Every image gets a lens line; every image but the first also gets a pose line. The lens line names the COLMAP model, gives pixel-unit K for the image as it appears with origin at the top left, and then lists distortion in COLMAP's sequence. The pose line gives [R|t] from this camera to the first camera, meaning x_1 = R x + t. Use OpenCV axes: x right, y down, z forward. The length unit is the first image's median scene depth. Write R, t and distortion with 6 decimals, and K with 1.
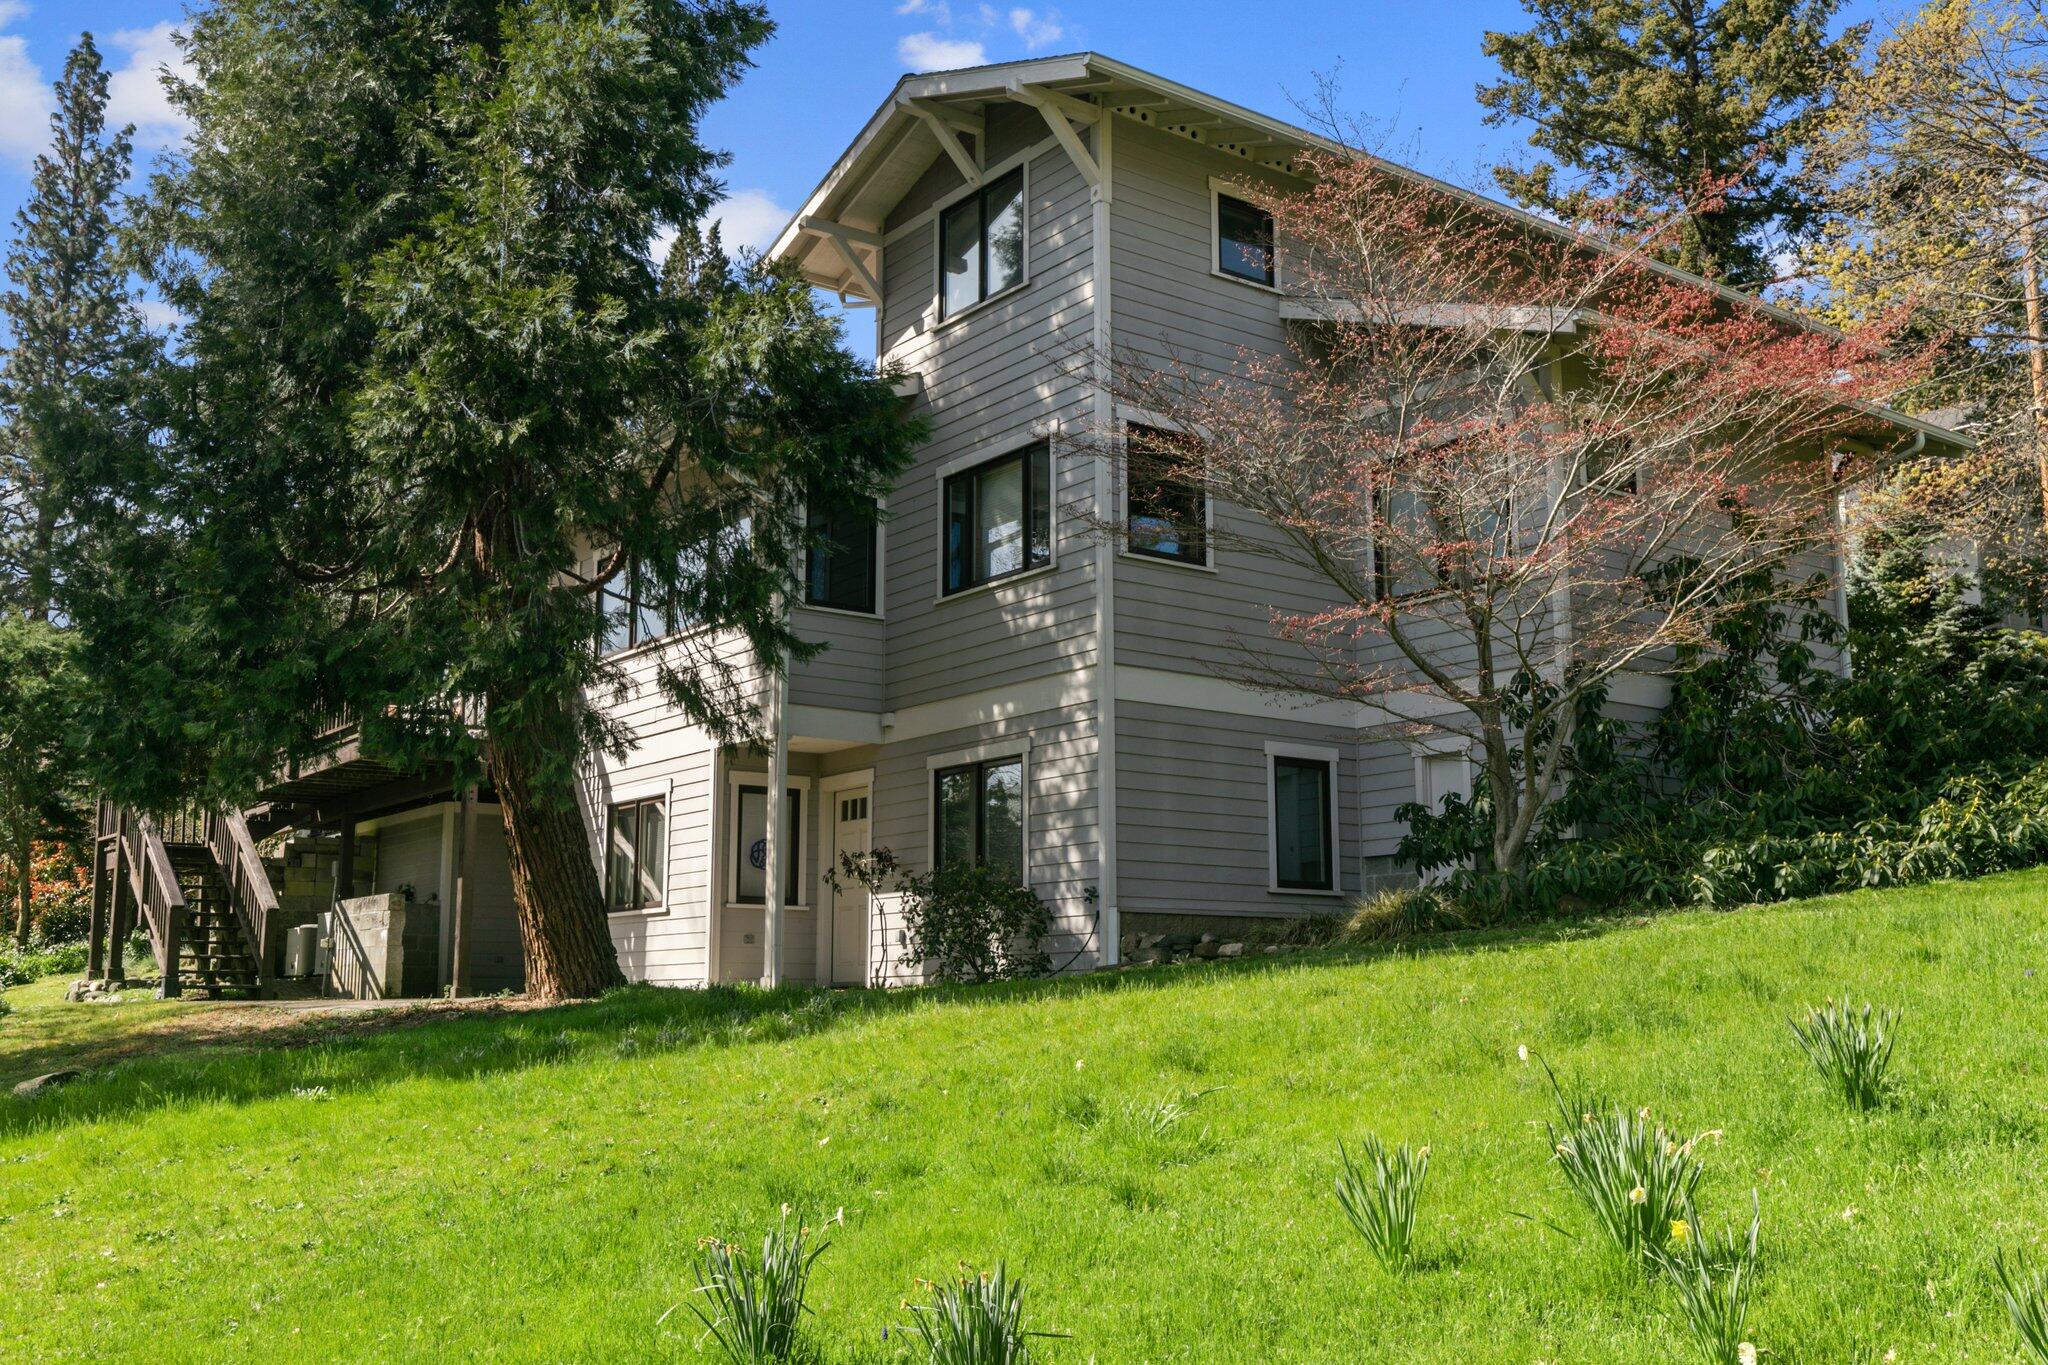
lens RADIAL K [[1957.0, 0, 983.4], [0, 1957.0, 648.0], [0, 0, 1]] dist [0.006883, 0.000000]
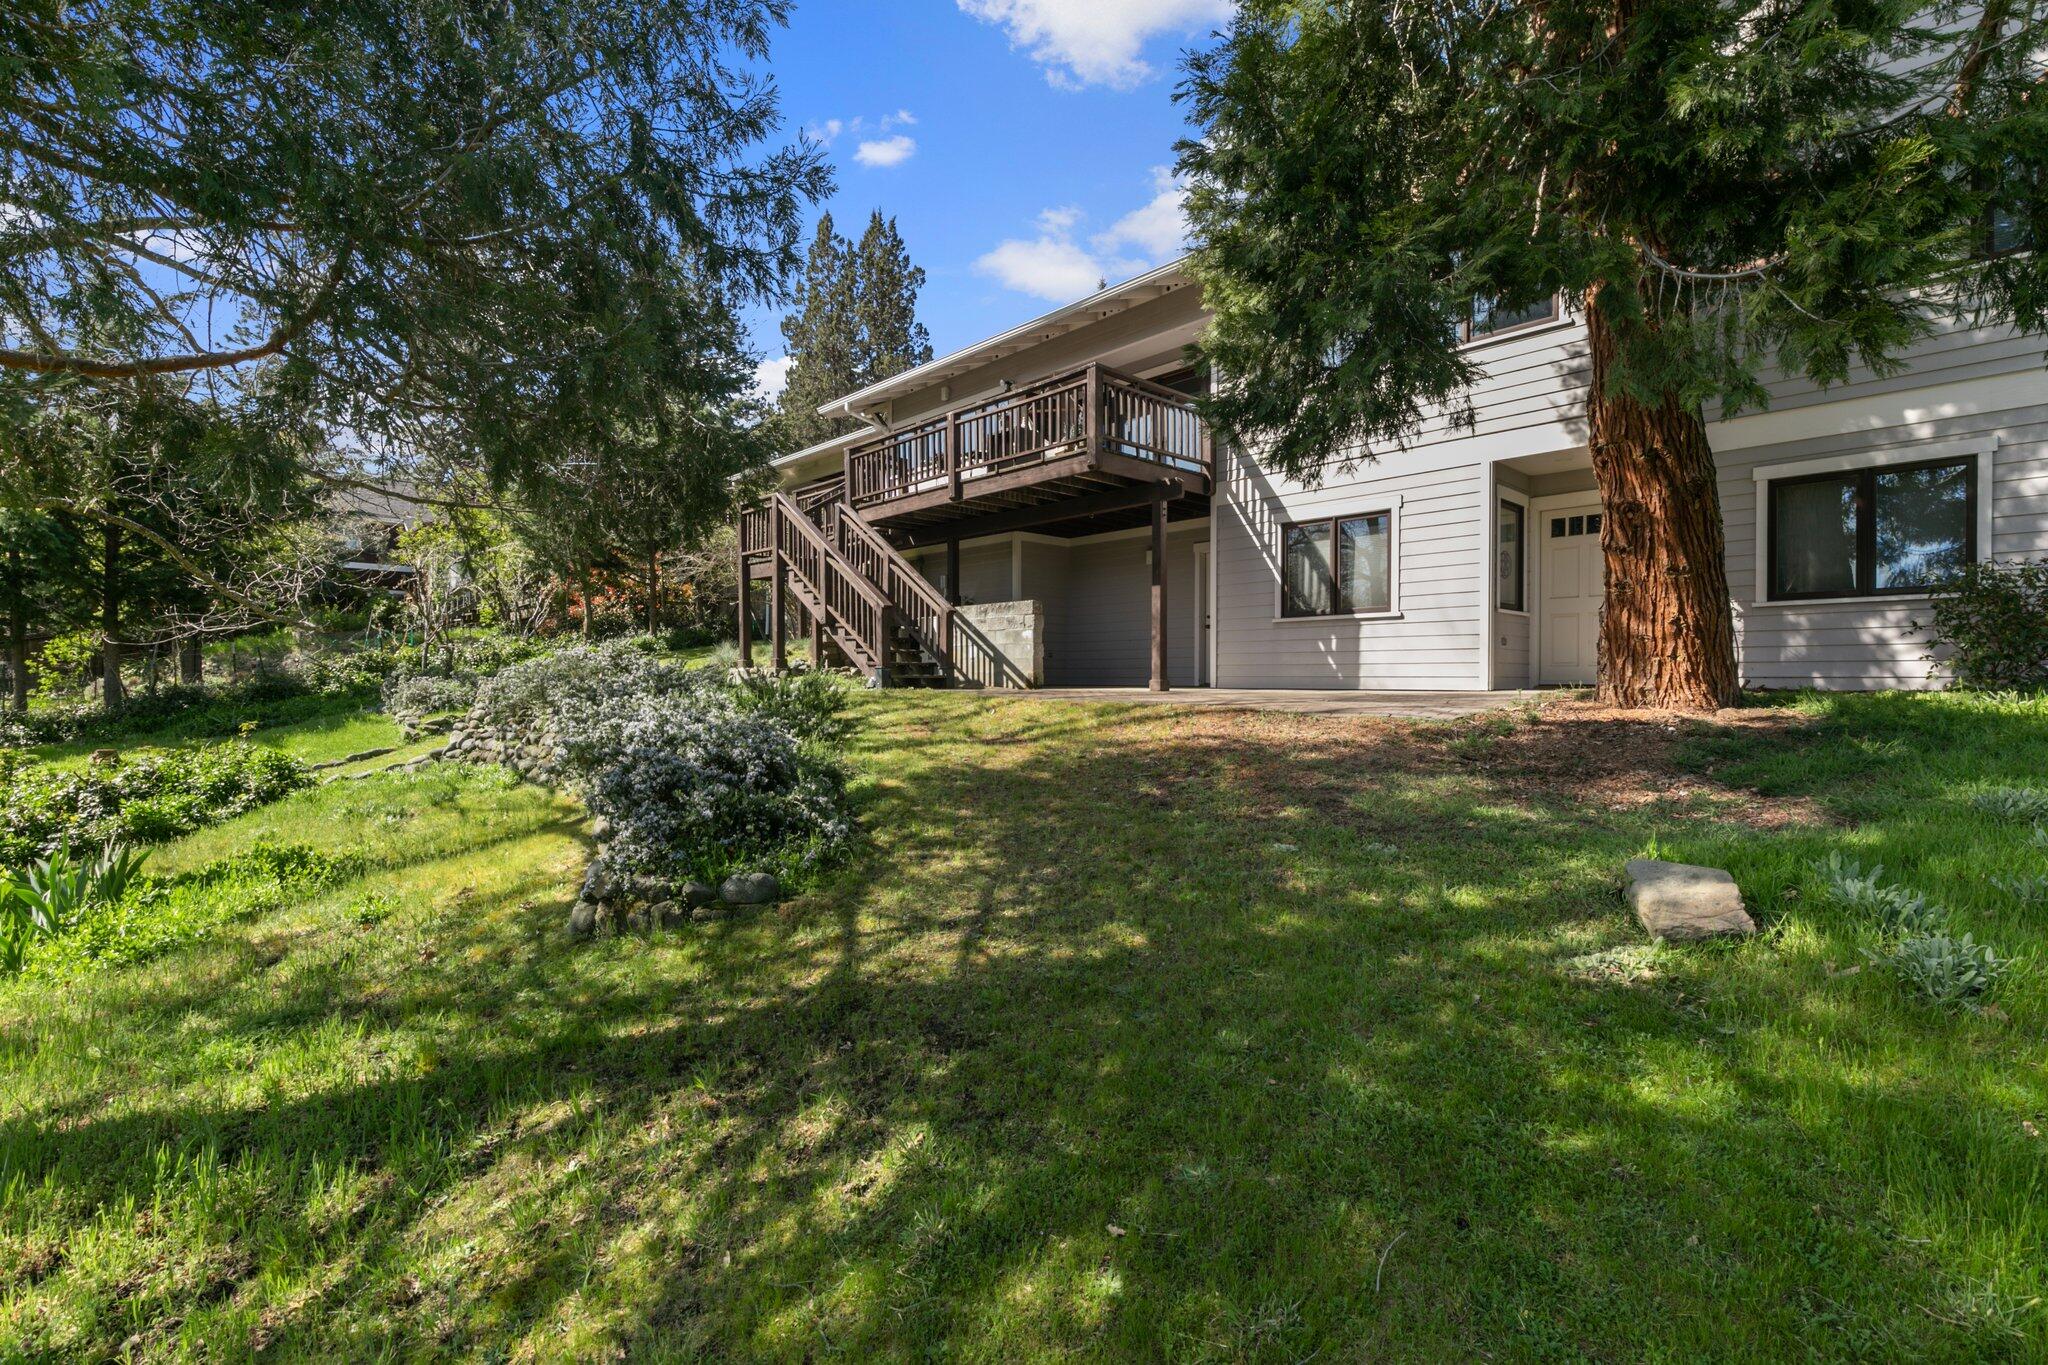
lens RADIAL K [[933.3, 0, 1009.6], [0, 933.3, 666.4], [0, 0, 1]] dist [0.005213, -0.000704]
pose [[0.994071, 0.007001, 0.108508, -0.380864], [-0.025757, 0.984683, 0.172439, 0.067696], [-0.105639, -0.174211, 0.979026, 0.440770]]
